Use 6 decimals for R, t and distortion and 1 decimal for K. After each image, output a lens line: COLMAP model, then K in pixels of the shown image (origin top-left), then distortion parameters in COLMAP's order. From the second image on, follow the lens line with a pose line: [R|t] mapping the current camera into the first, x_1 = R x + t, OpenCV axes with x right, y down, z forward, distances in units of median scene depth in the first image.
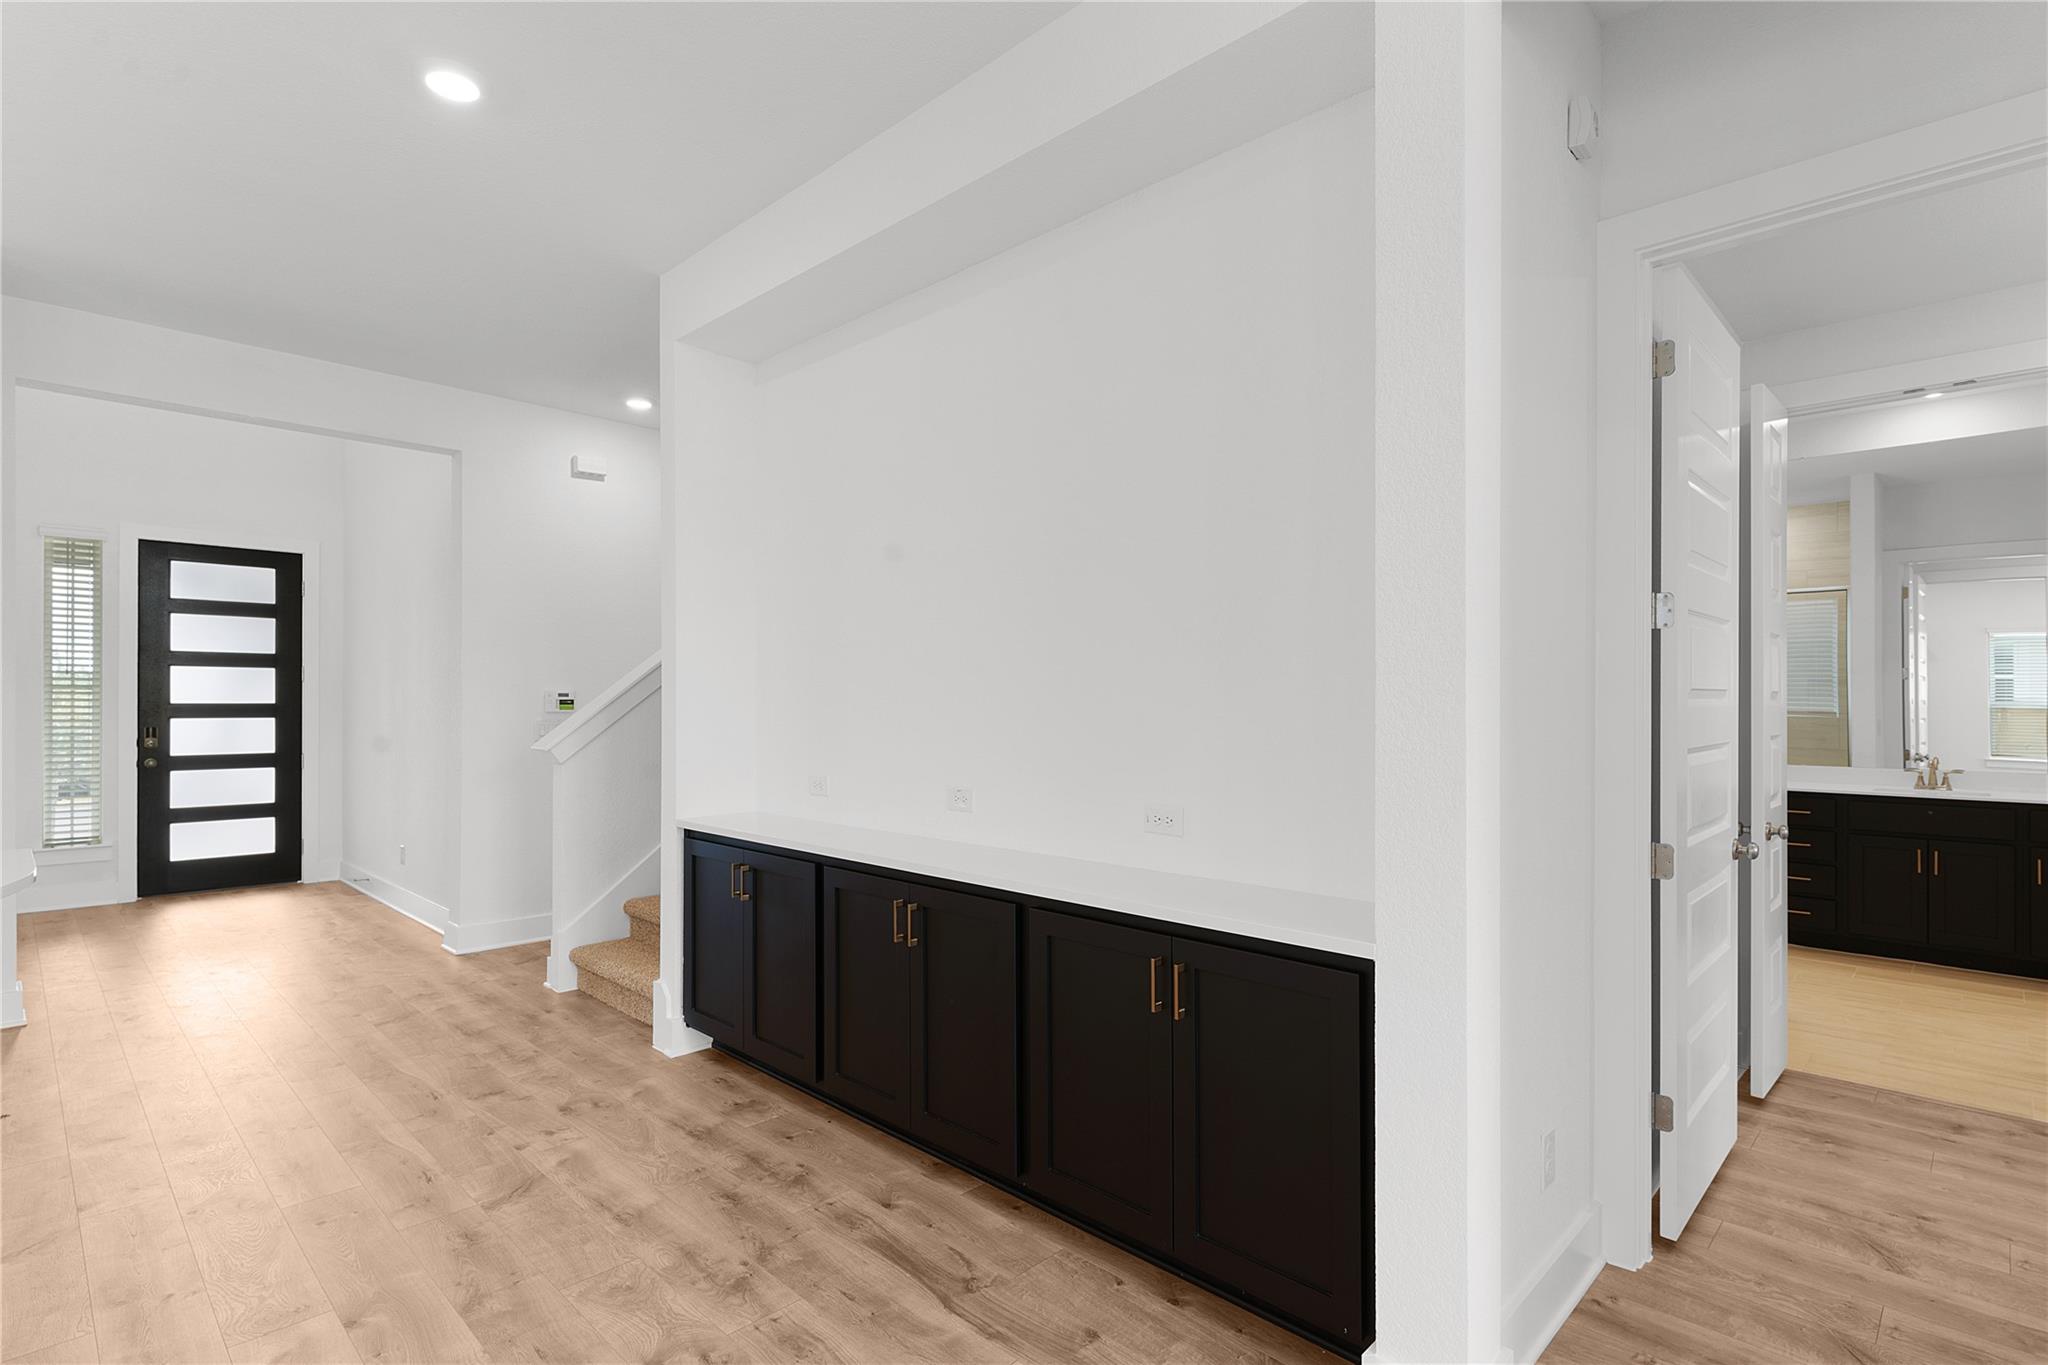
lens RADIAL K [[1000.5, 0, 1024.0], [0, 1000.5, 682.5], [0, 0, 1]] dist [-0.001275, -0.000557]
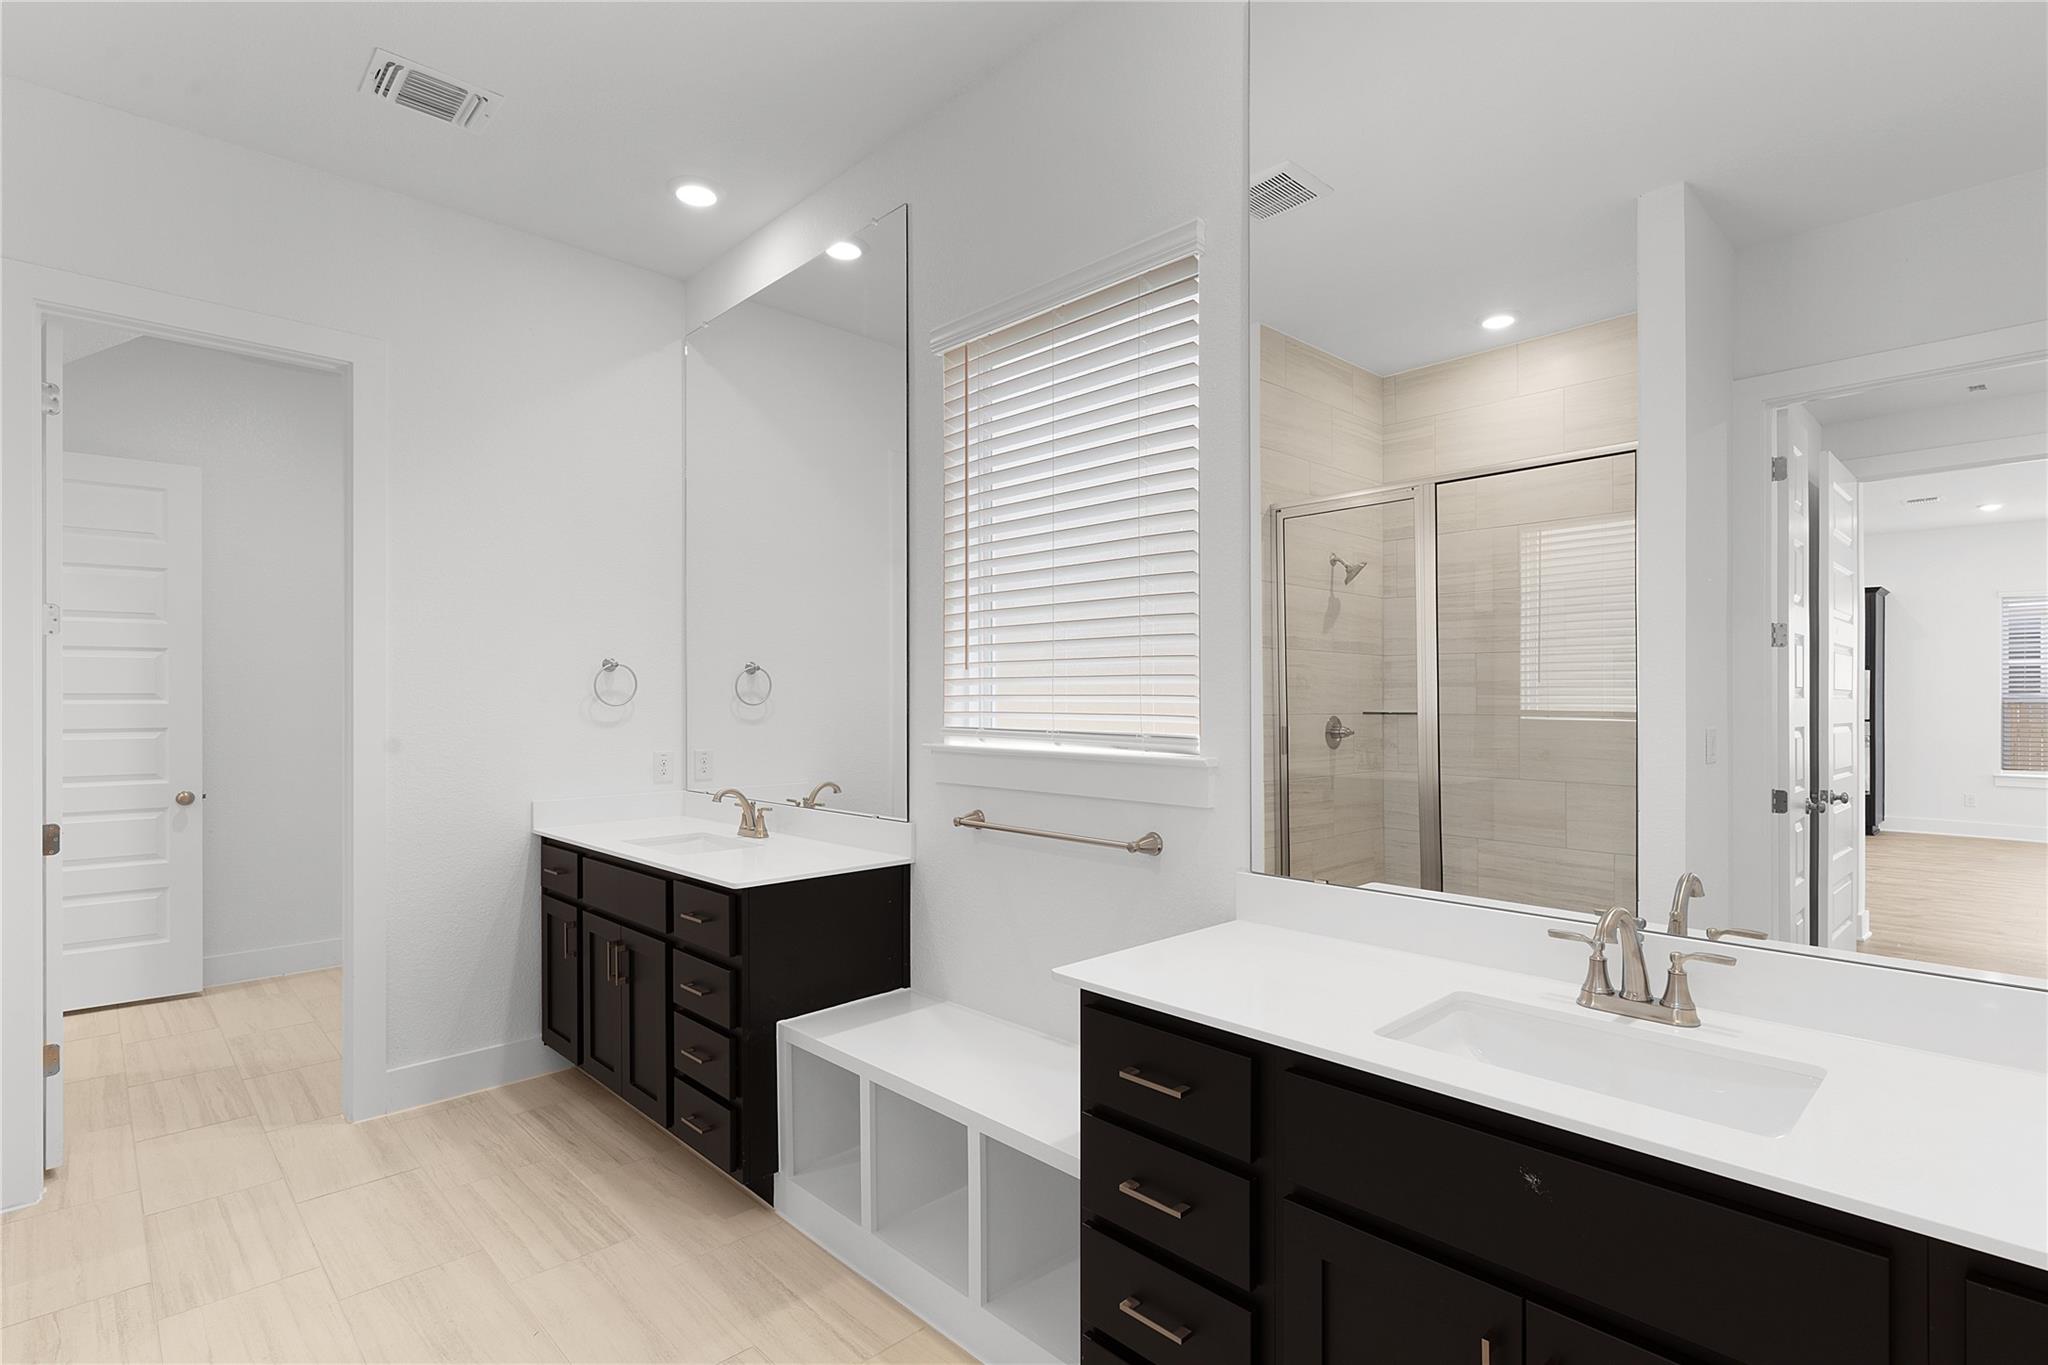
lens RADIAL K [[985.2, 0, 986.7], [0, 985.2, 691.1], [0, 0, 1]] dist [0.001228, 0.000387]
pose [[0.999166, -0.002006, -0.040776, 0.242788], [0.002561, 0.999905, 0.013550, 0.005183], [0.040745, -0.013643, 0.999076, 0.237020]]
